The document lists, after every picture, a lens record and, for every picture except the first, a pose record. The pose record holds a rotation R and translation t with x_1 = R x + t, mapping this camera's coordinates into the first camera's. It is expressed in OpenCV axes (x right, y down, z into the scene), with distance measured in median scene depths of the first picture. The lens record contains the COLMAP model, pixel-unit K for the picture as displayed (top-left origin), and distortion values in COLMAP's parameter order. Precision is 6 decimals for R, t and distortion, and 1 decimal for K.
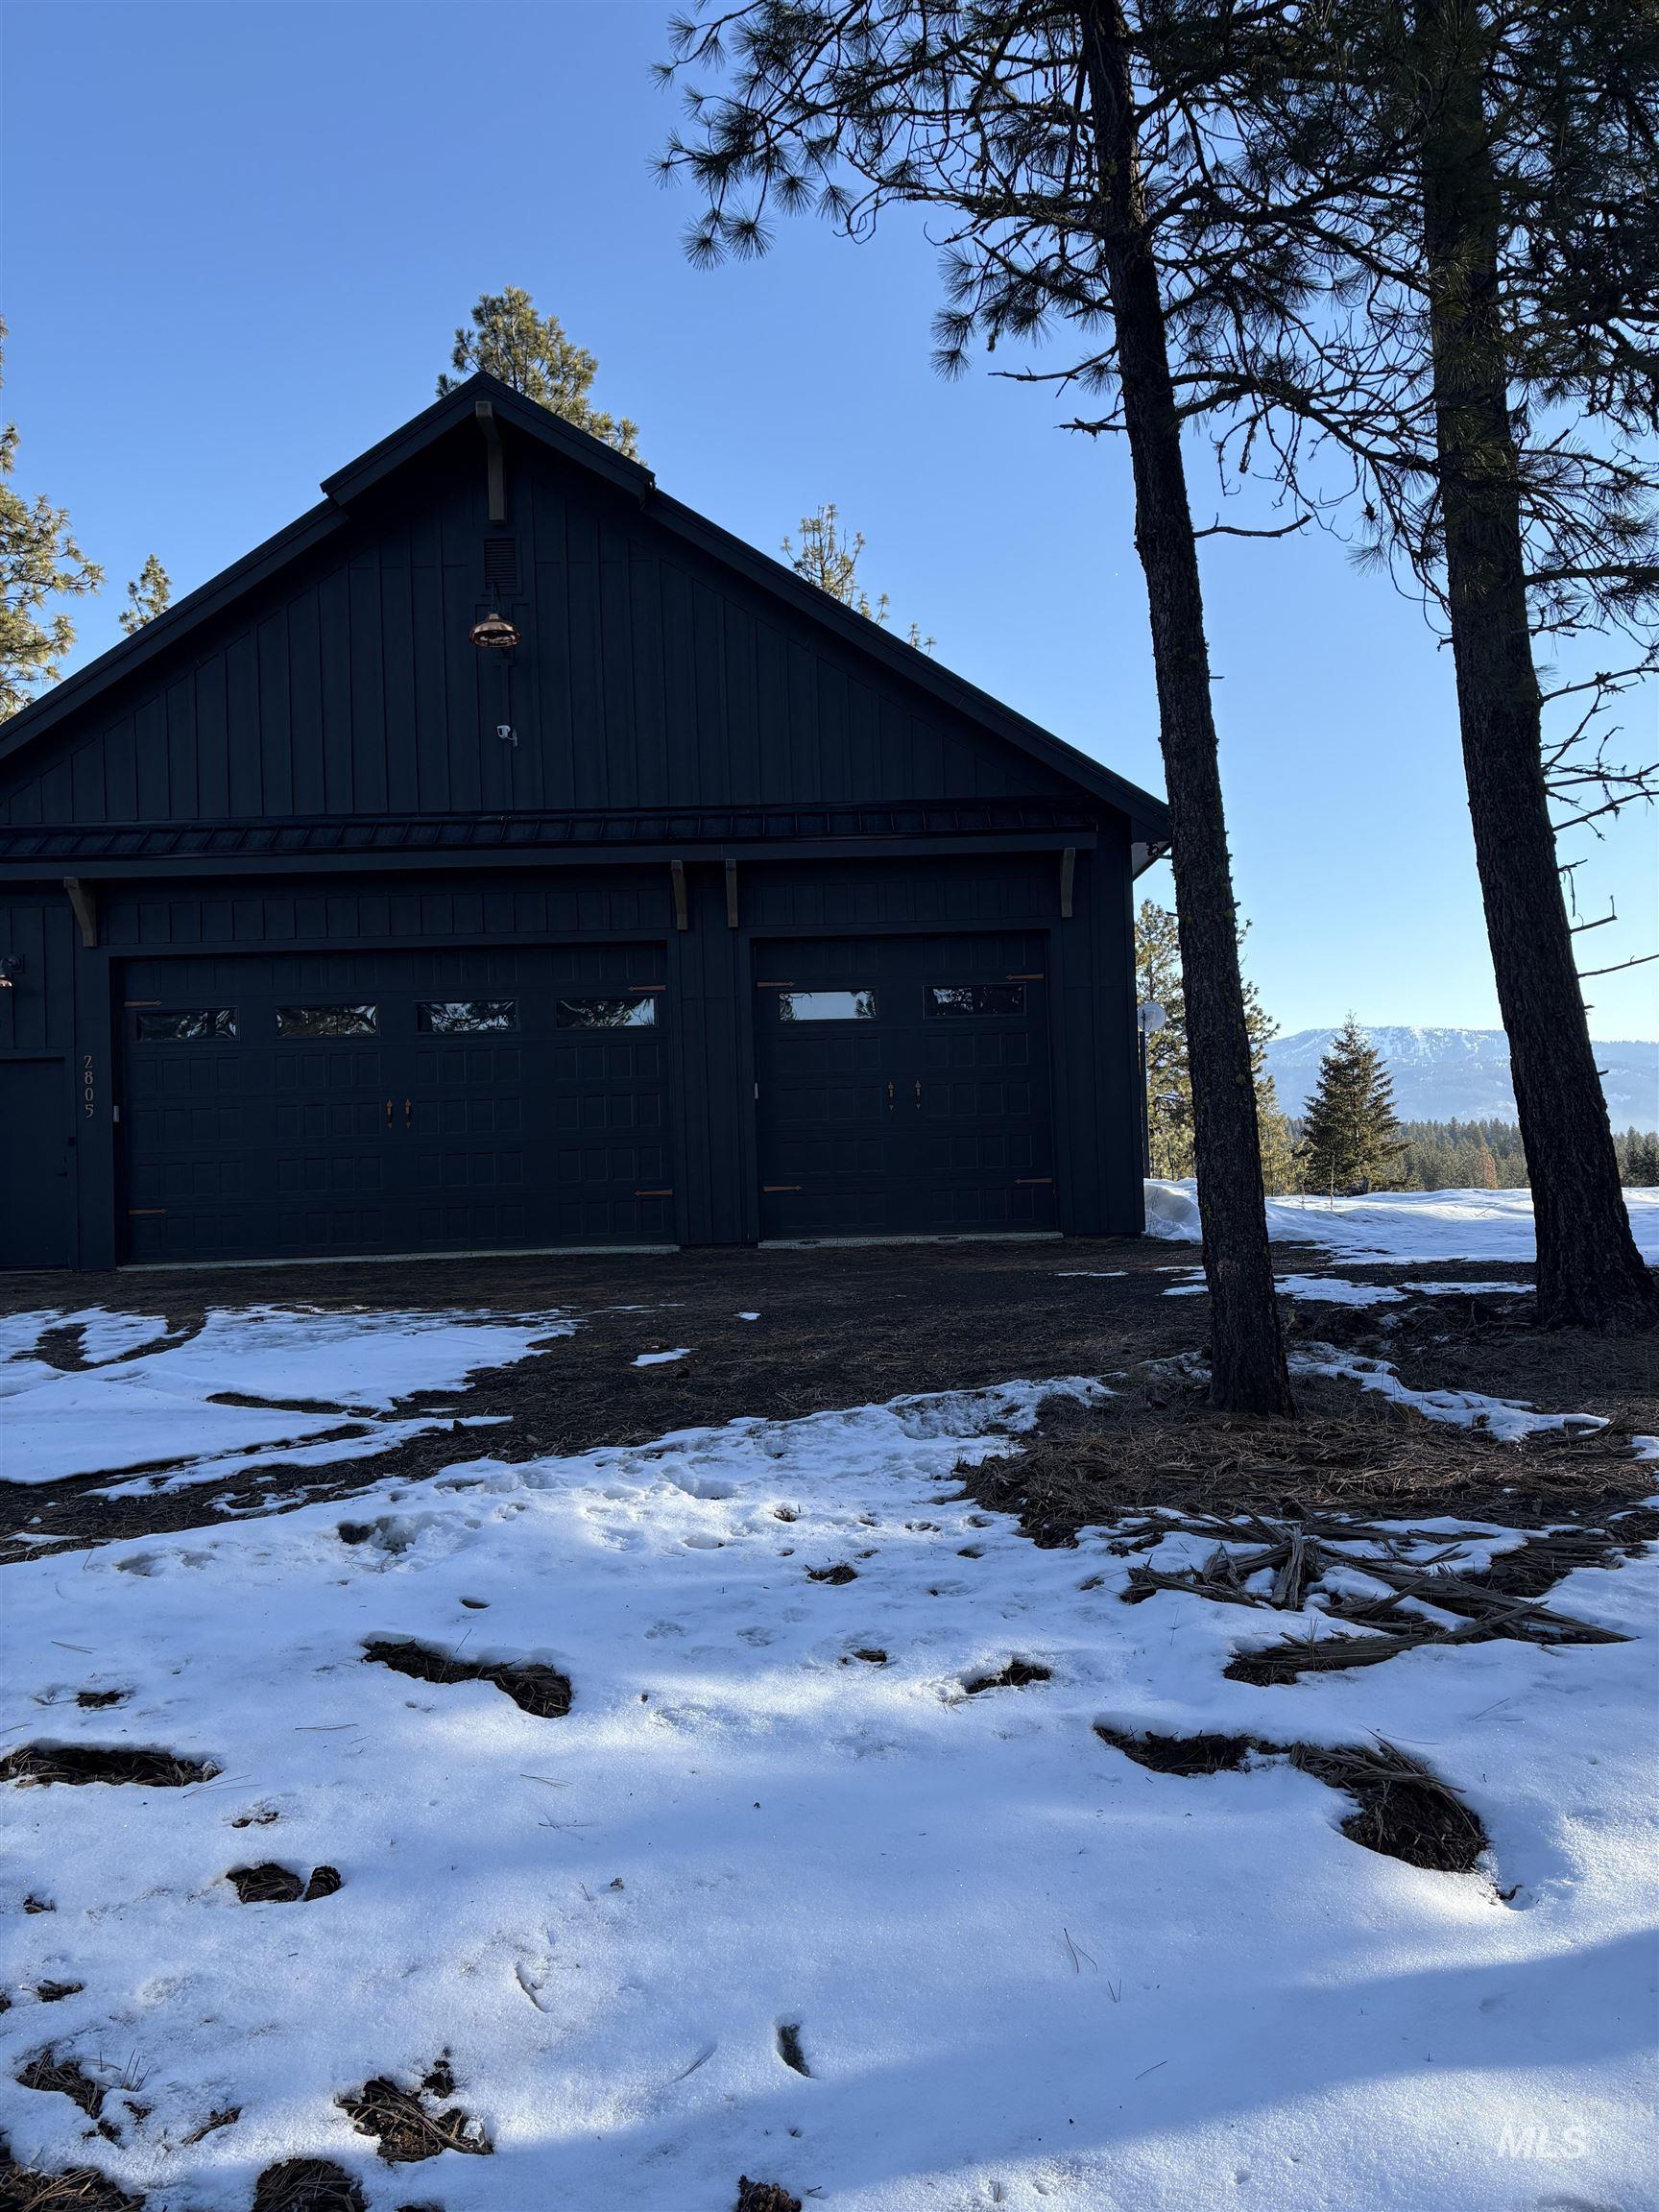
lens RADIAL K [[1645.8, 0, 857.5], [0, 1645.8, 1111.9], [0, 0, 1]] dist [0.055212, -0.052559]
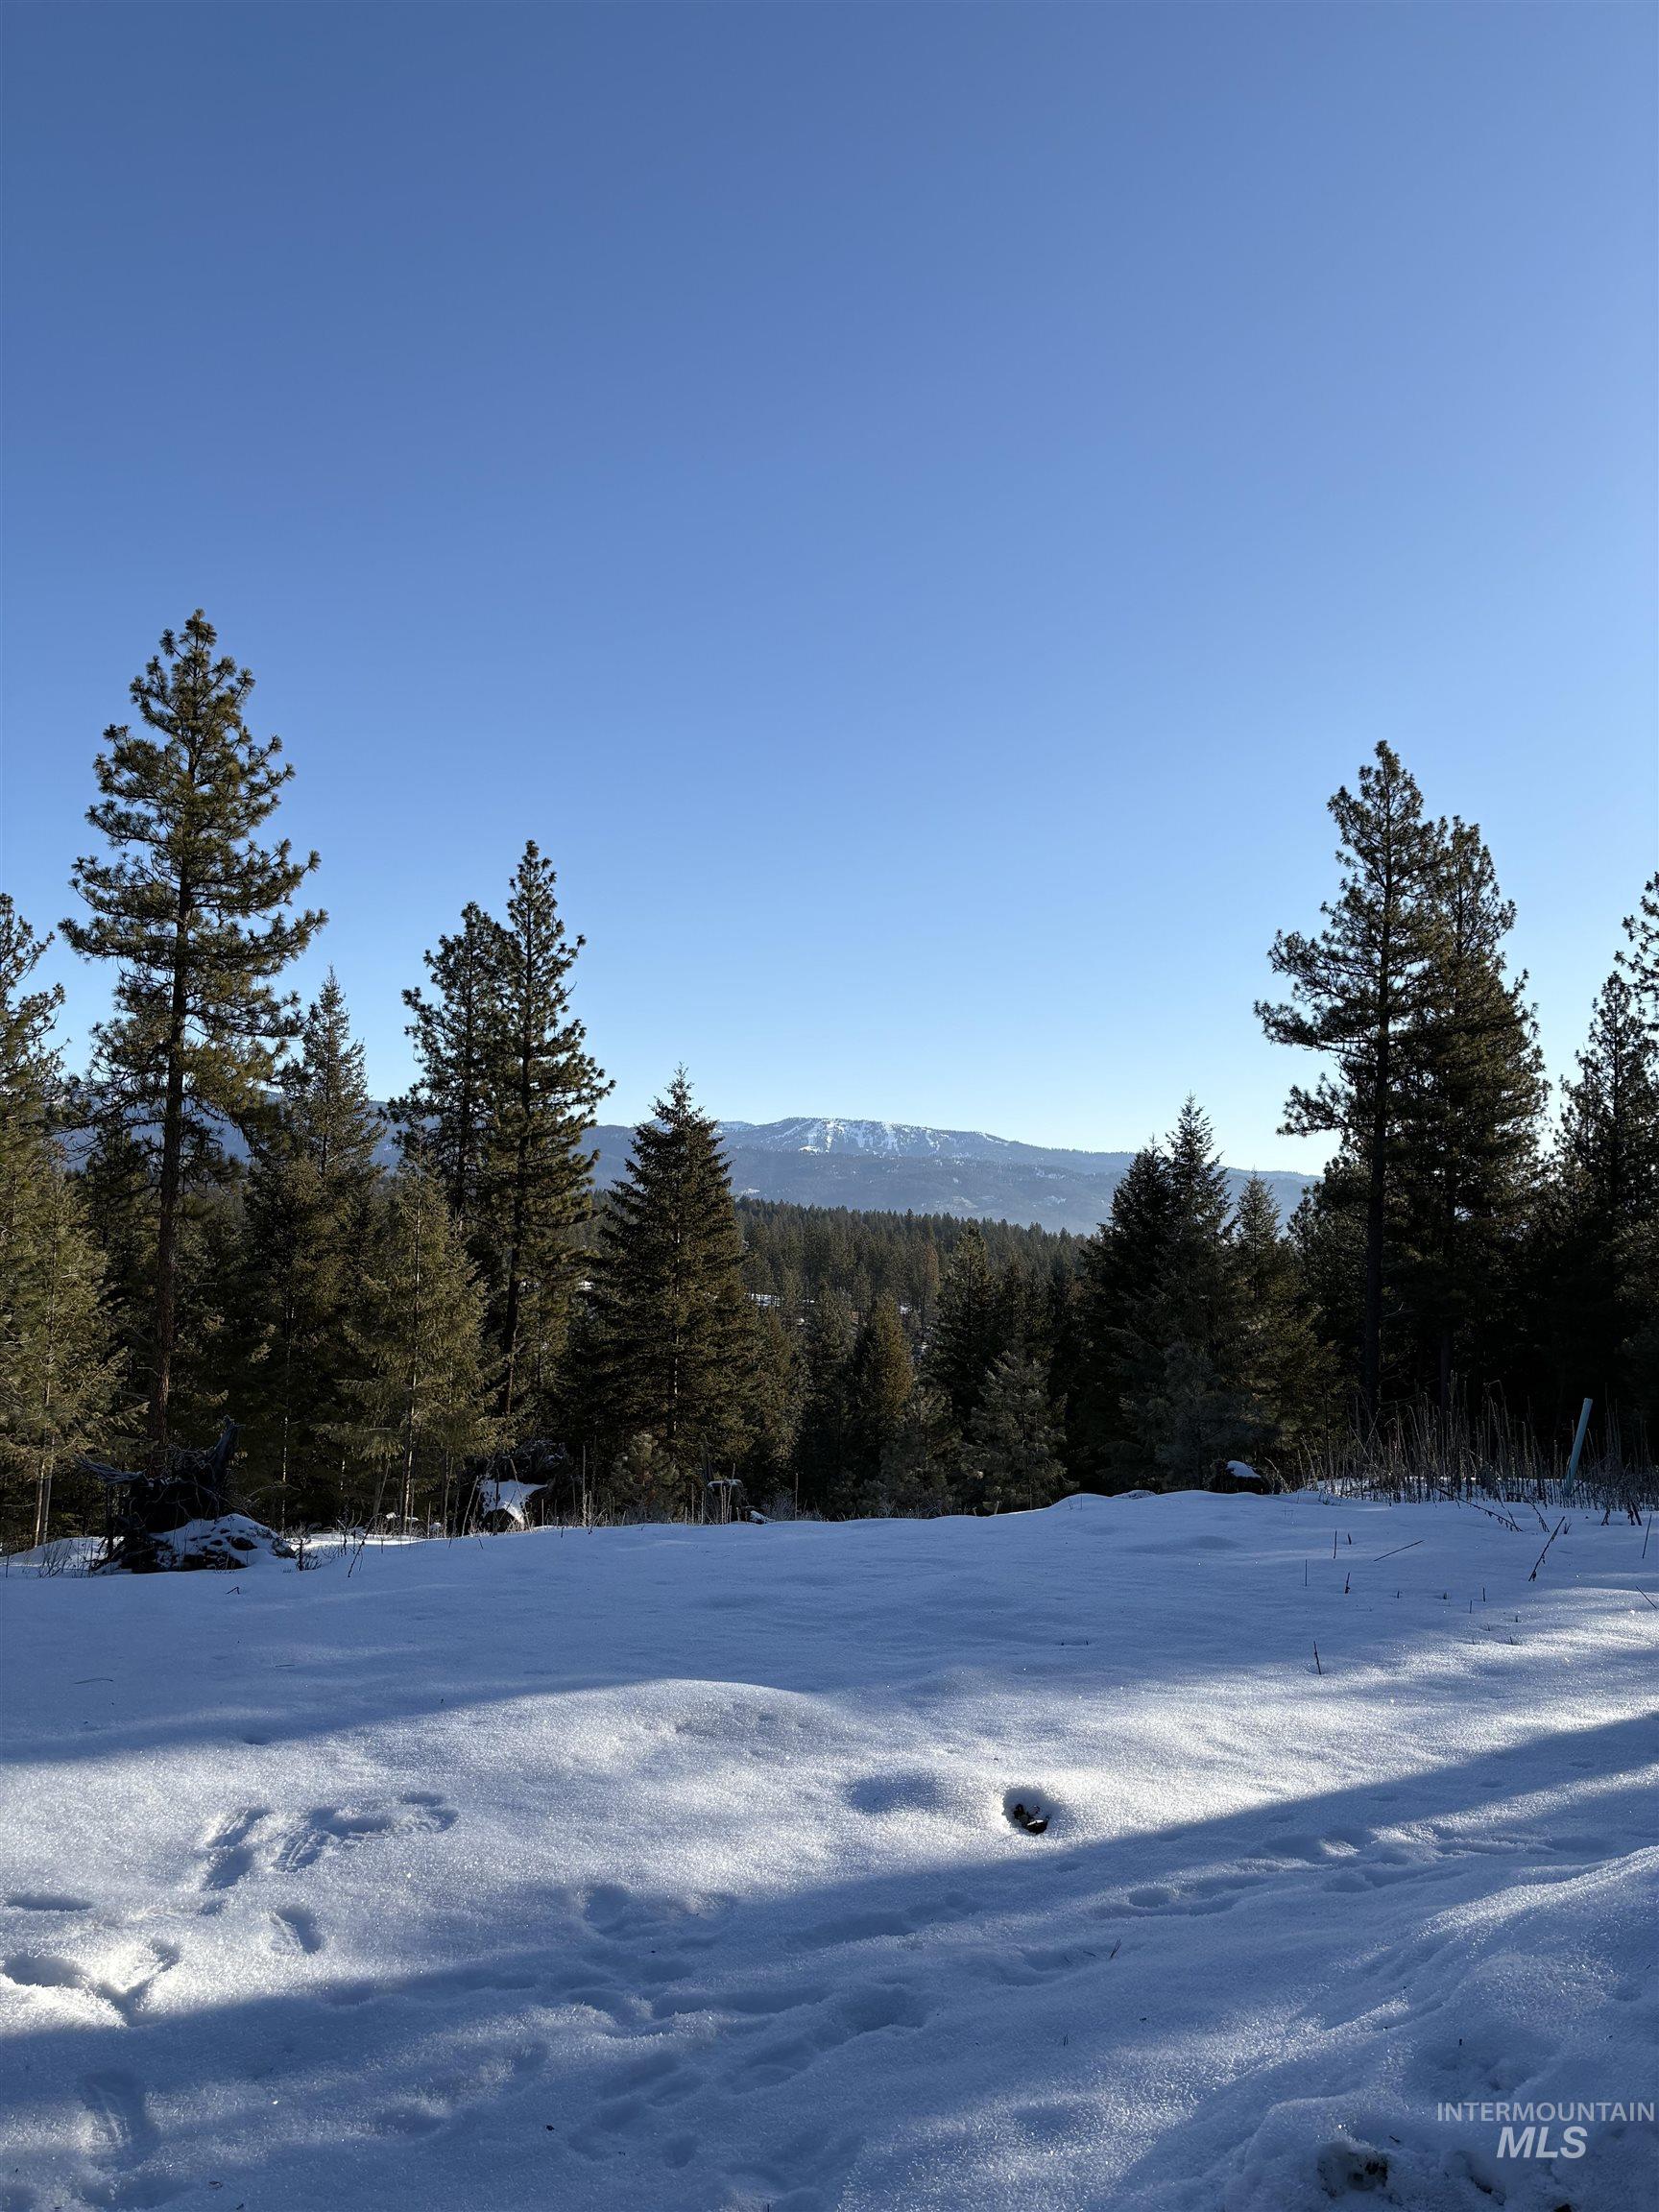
lens RADIAL K [[1627.4, 0, 787.0], [0, 1627.4, 1110.3], [0, 0, 1]] dist [0.067647, -0.151516]
pose [[0.962305, 0.077438, 0.260714, 0.312796], [-0.066104, 0.996458, -0.051976, -0.015701], [-0.263815, 0.032782, 0.964016, 0.609544]]
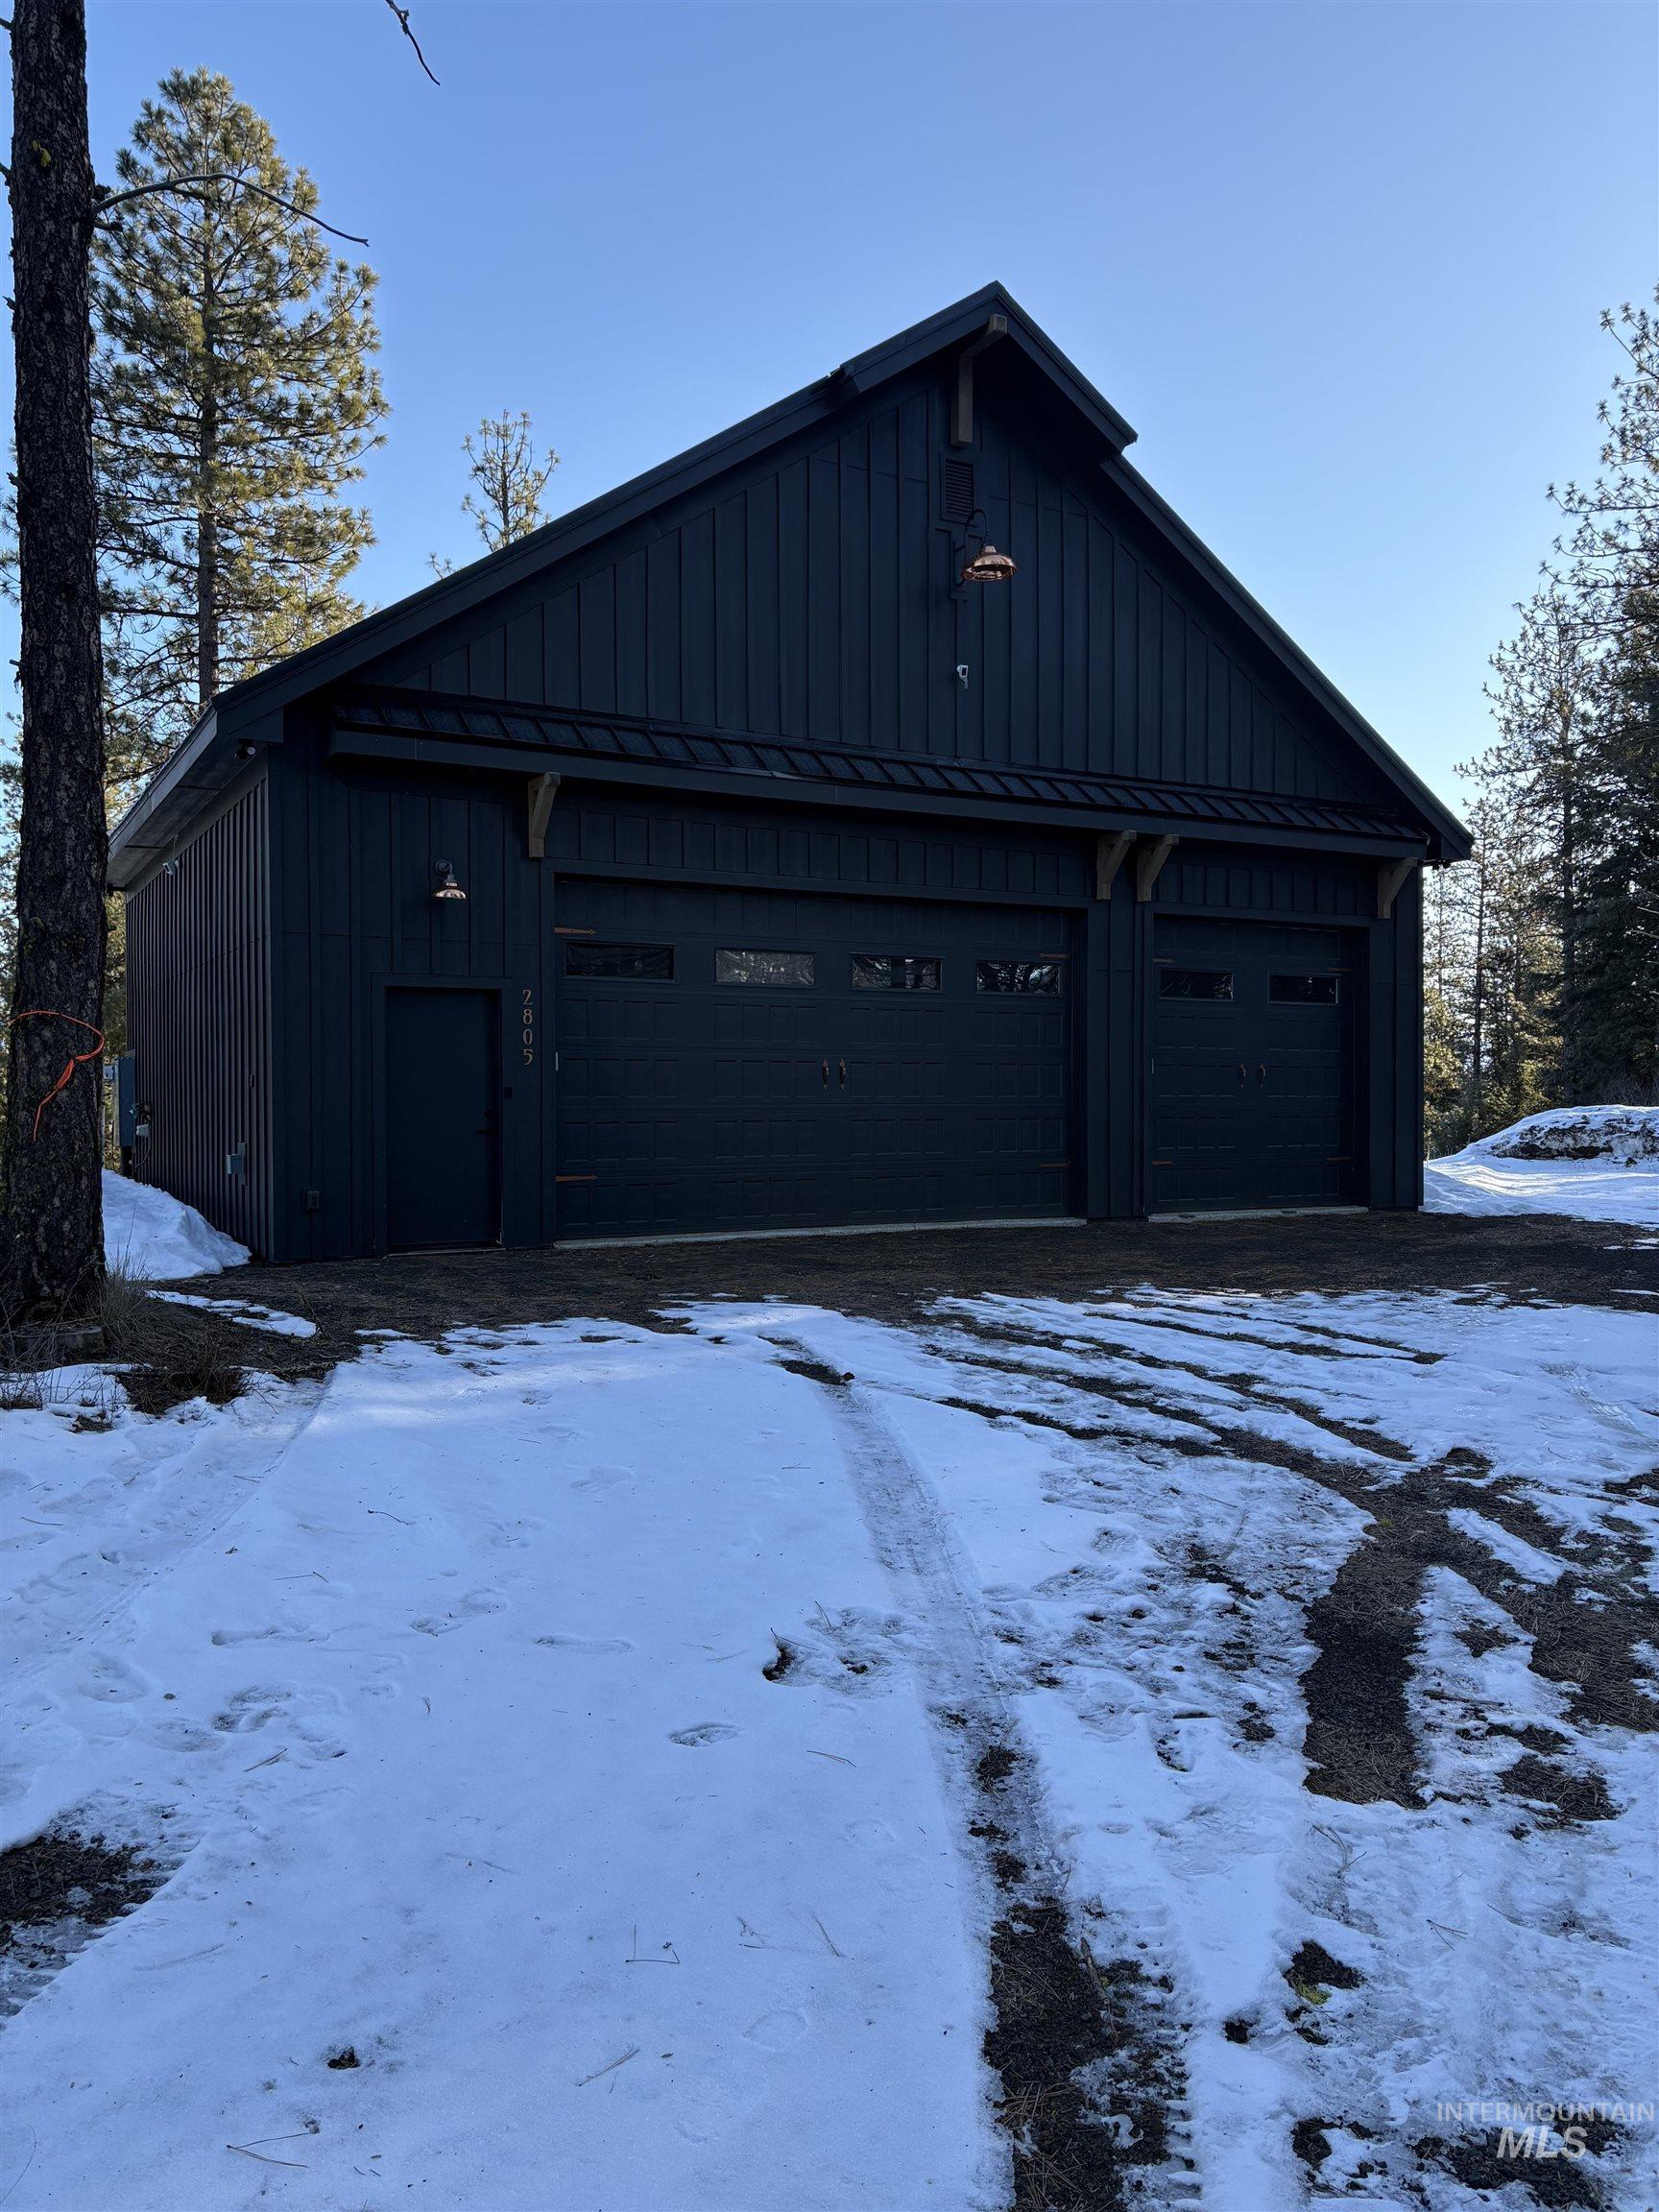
lens RADIAL K [[1645.8, 0, 857.5], [0, 1645.8, 1111.9], [0, 0, 1]] dist [0.055212, -0.052559]
pose [[0.876226, 0.029225, 0.481013, -0.313312], [-0.041485, 0.999028, 0.014872, 0.003410], [-0.480111, -0.032986, 0.876587, 0.088782]]
